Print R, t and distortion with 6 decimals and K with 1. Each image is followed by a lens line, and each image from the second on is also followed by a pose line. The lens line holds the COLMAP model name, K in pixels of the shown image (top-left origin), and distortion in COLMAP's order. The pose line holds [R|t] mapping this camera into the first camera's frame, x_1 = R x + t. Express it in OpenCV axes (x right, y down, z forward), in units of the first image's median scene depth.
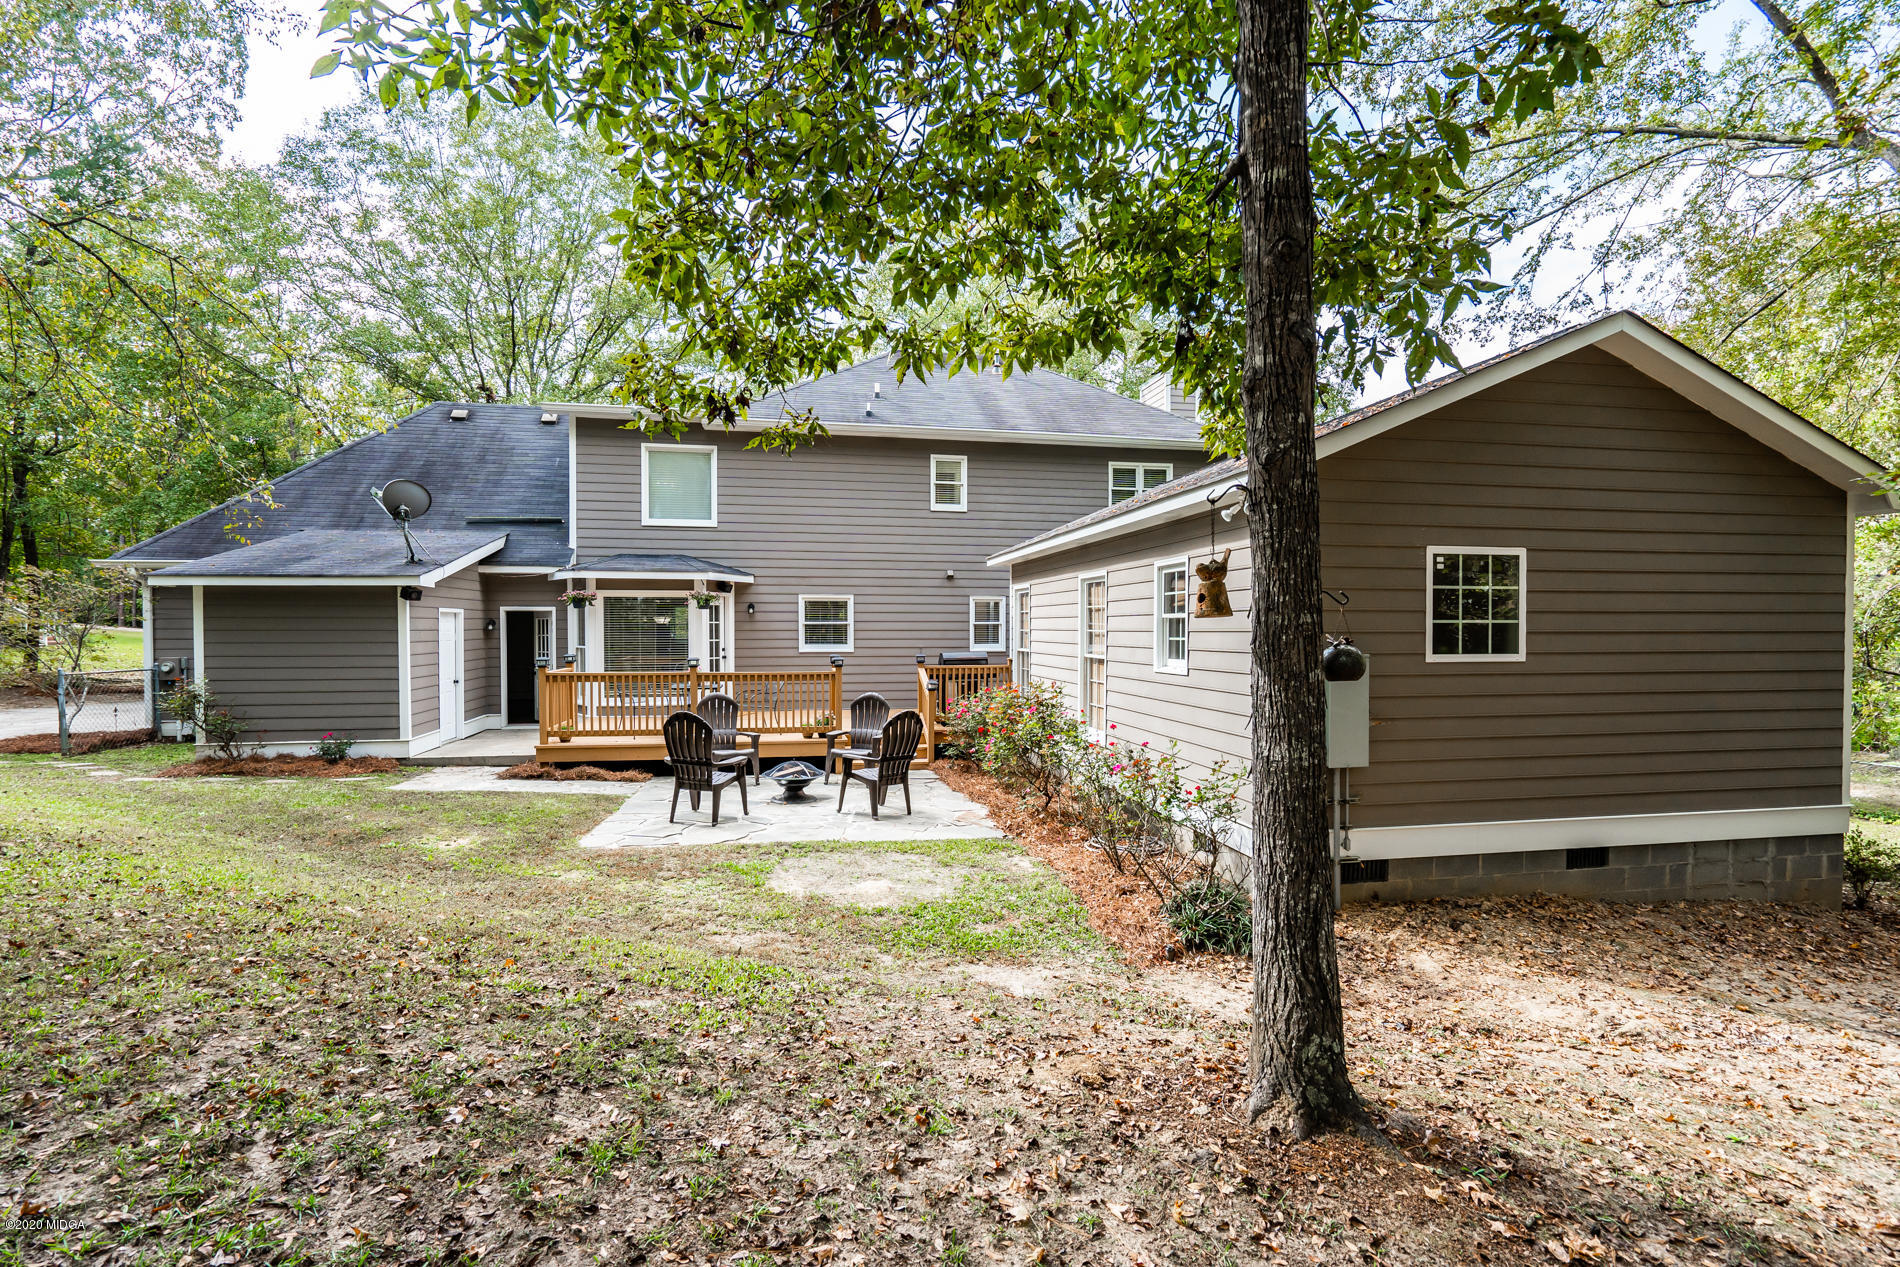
lens RADIAL K [[864.4, 0, 939.3], [0, 864.4, 640.6], [0, 0, 1]] dist [-0.000551, -0.000185]
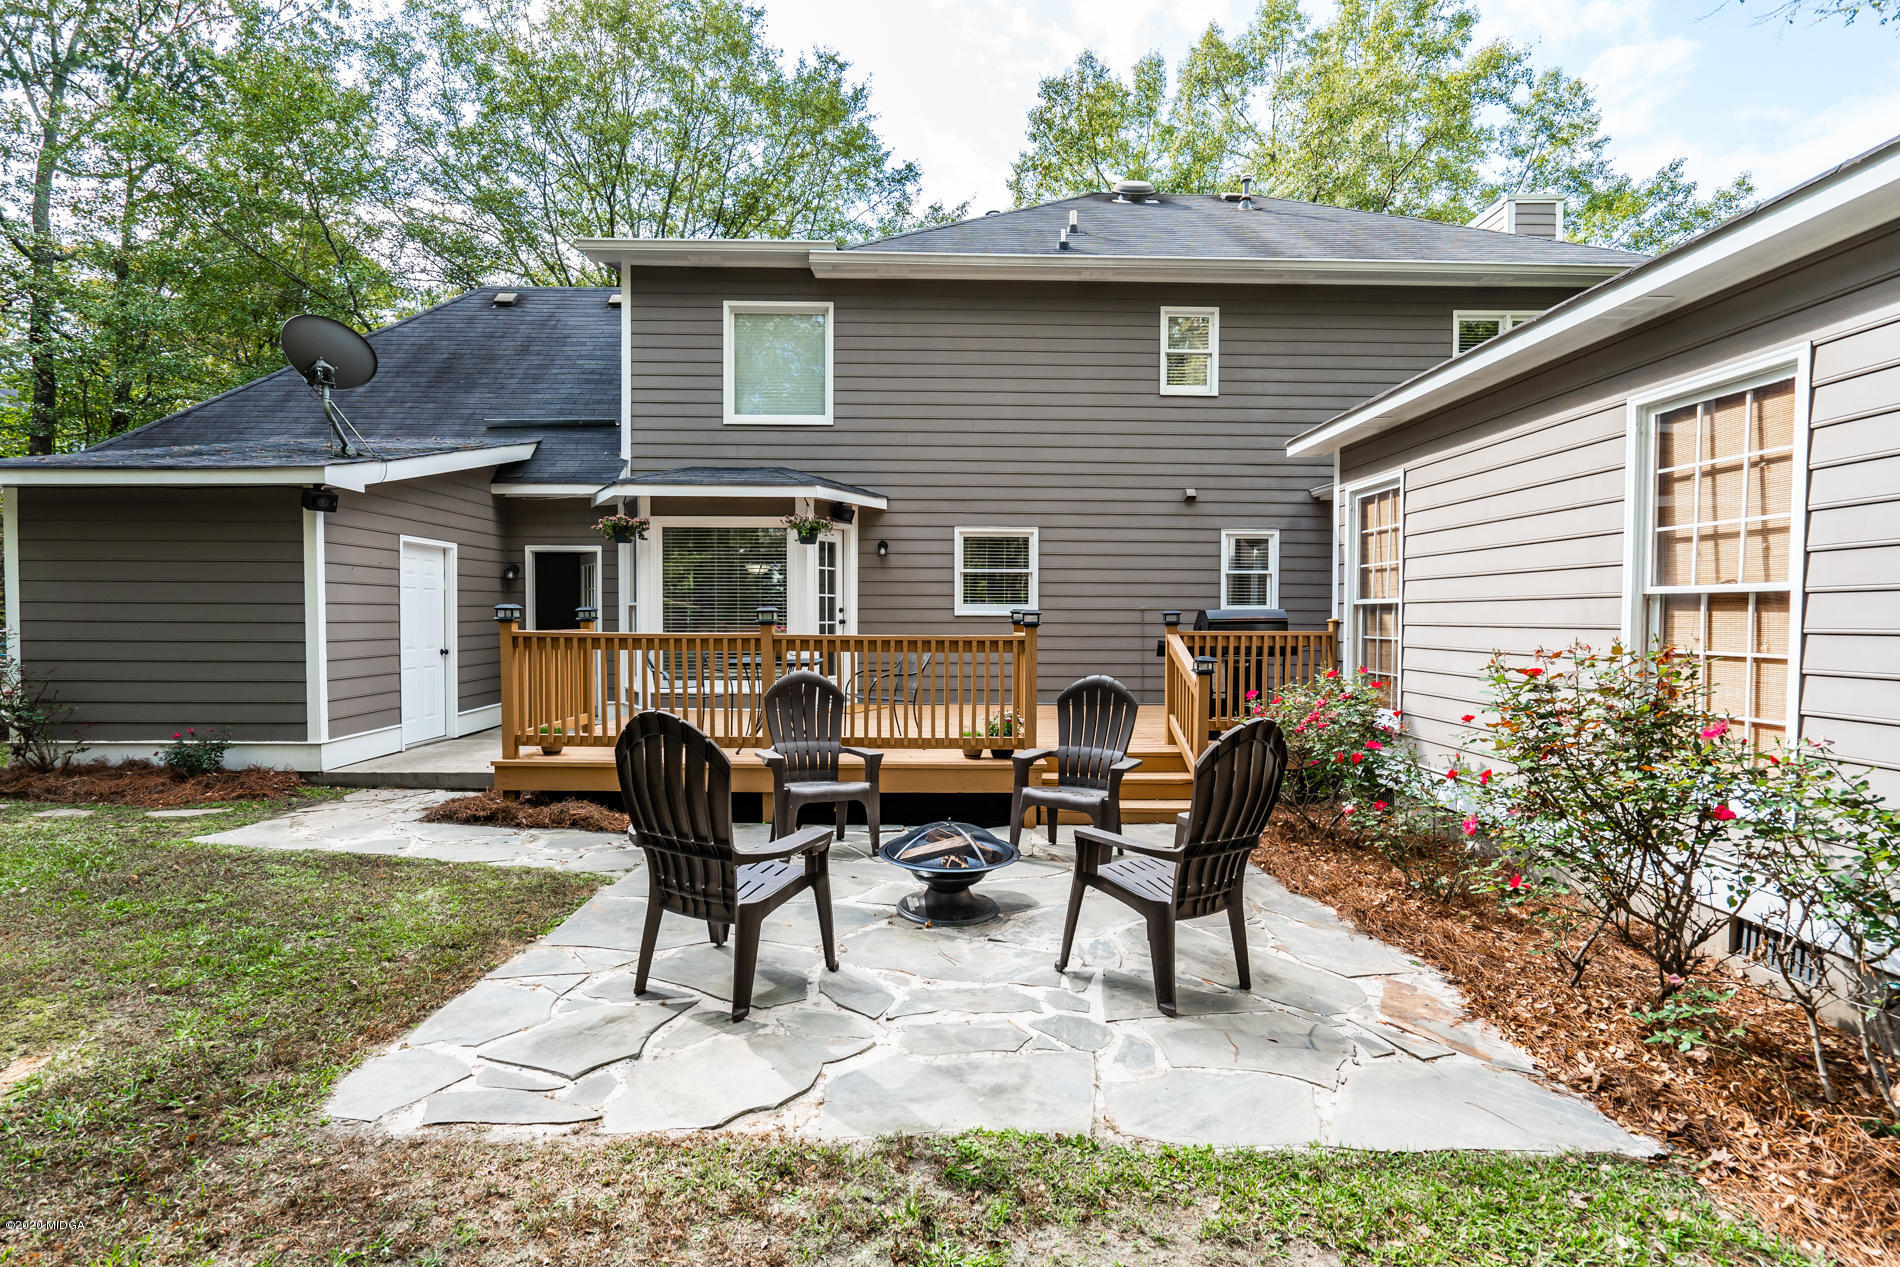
lens RADIAL K [[864.4, 0, 955.7], [0, 864.4, 635.5], [0, 0, 1]] dist [-0.000551, -0.000185]
pose [[0.988309, 0.007116, -0.152295, -0.070337], [-0.006740, 0.999973, 0.002987, 0.030055], [0.152313, -0.001926, 0.988331, 0.403781]]
